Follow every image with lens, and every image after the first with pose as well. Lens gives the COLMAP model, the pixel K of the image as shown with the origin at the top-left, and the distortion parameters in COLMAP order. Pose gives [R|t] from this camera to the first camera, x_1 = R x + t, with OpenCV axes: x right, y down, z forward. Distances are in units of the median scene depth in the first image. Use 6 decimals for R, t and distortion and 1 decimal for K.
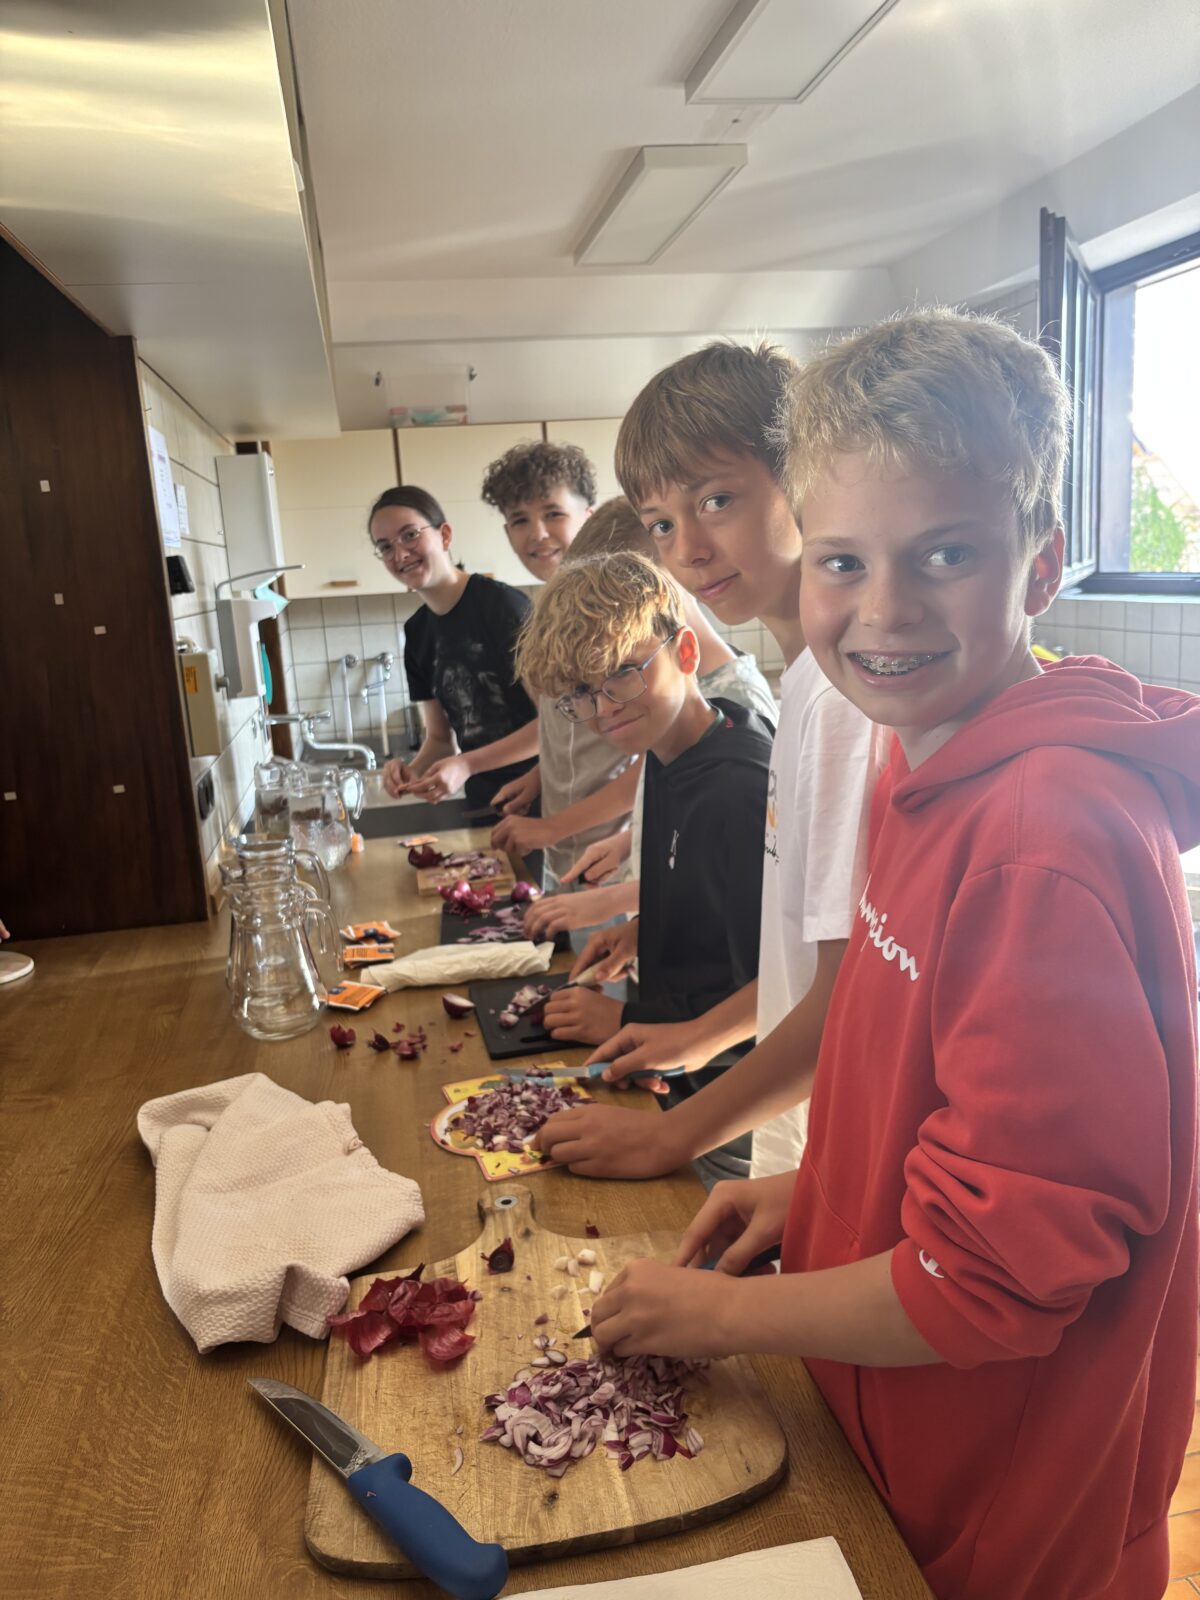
lens RADIAL K [[1222.1, 0, 598.7], [0, 1222.1, 797.8], [0, 0, 1]] dist [0.020675, -0.030466]
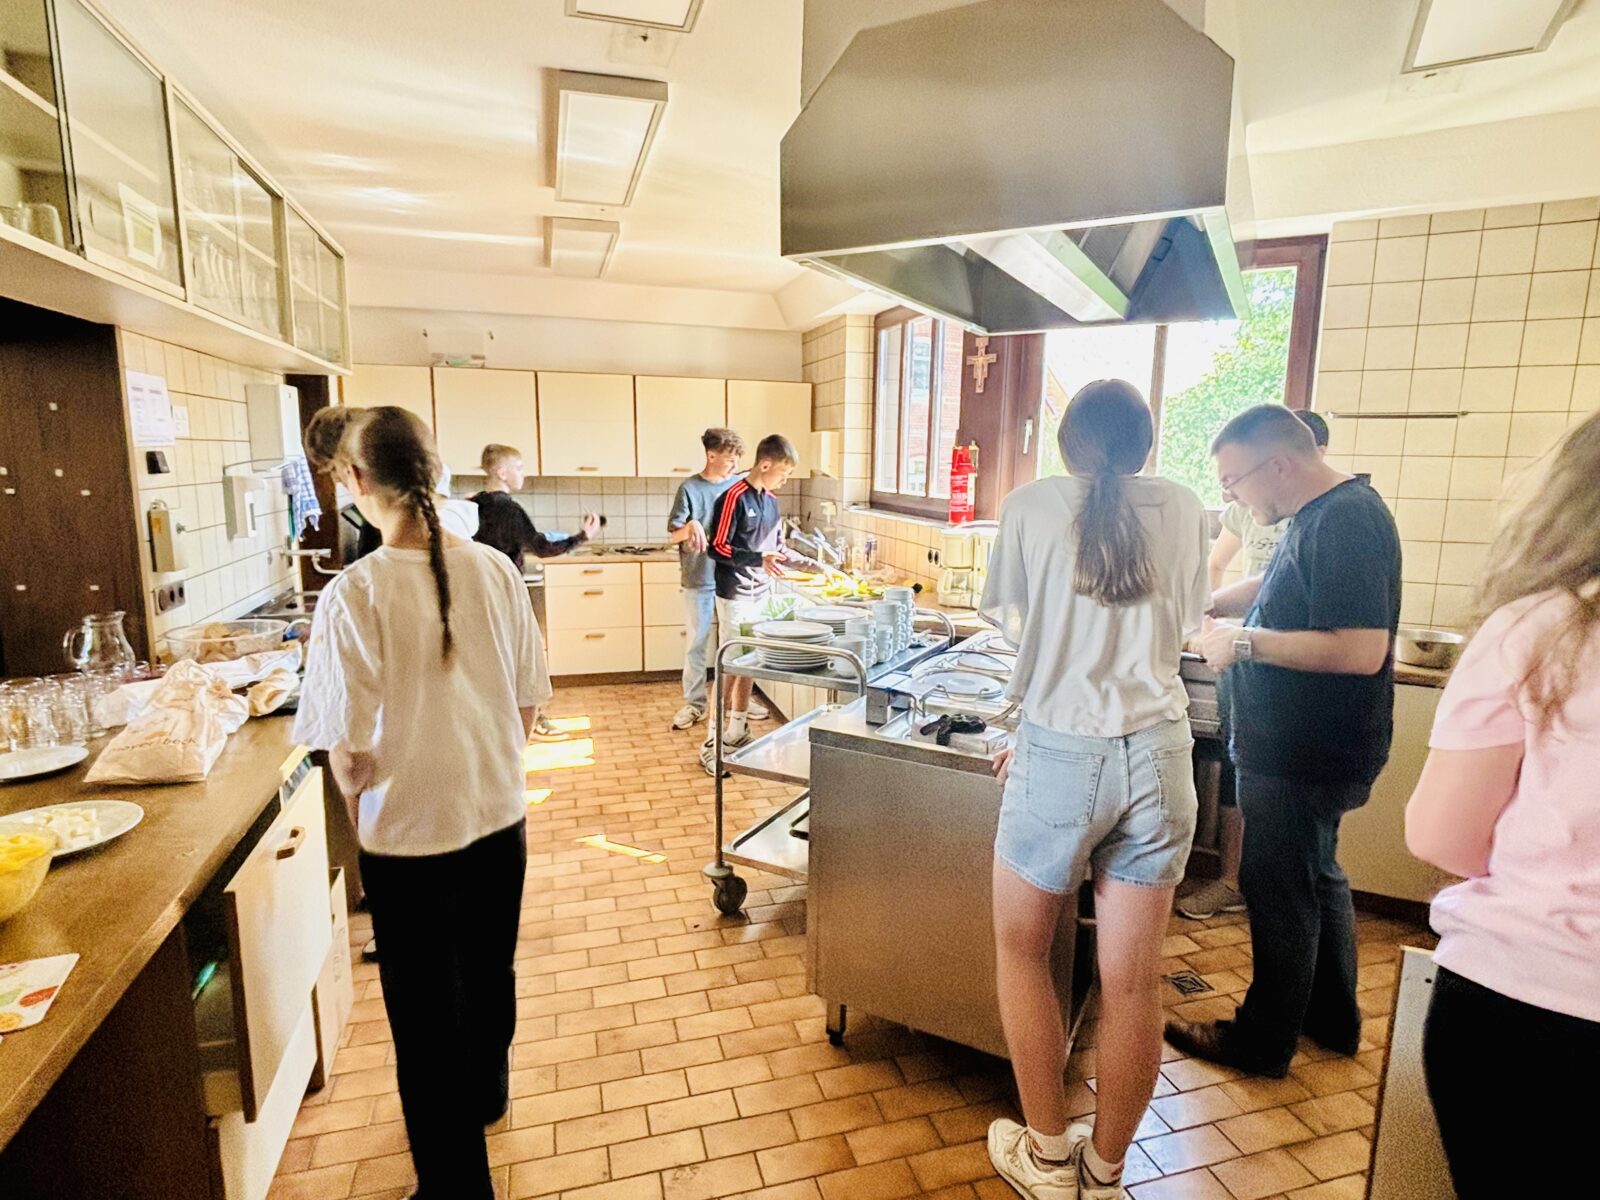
lens RADIAL K [[883.3, 0, 801.0], [0, 883.3, 605.9], [0, 0, 1]] dist [0.000256, -0.000066]
pose [[0.993473, 0.065740, 0.093217, 0.203201], [-0.063656, 0.997655, -0.025163, -0.005811], [-0.094653, 0.019065, 0.995328, -0.131137]]
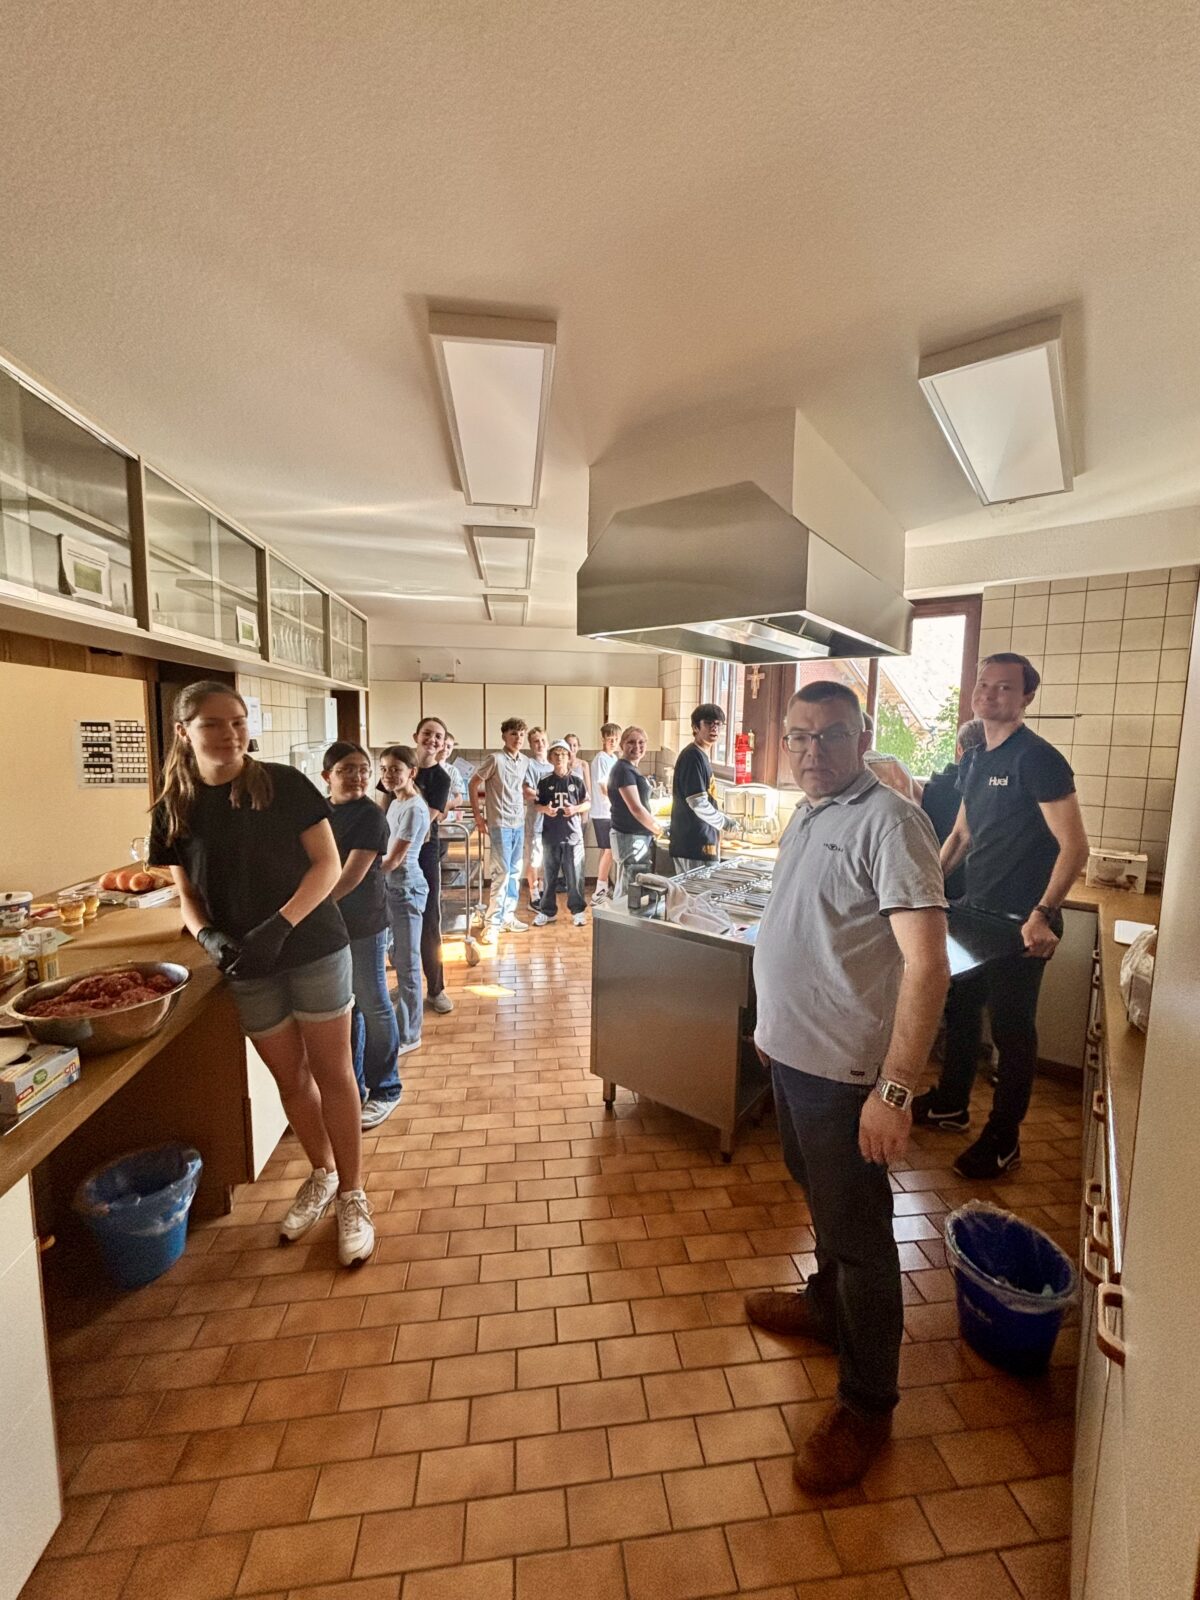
lens RADIAL K [[644.6, 0, 605.2], [0, 644.6, 795.3], [0, 0, 1]] dist [-0.005912, 0.001696]
pose [[0.994162, 0.088946, -0.061084, 0.291719], [-0.093621, 0.992508, -0.078507, -0.009111], [0.053643, 0.083767, 0.995040, -0.238459]]
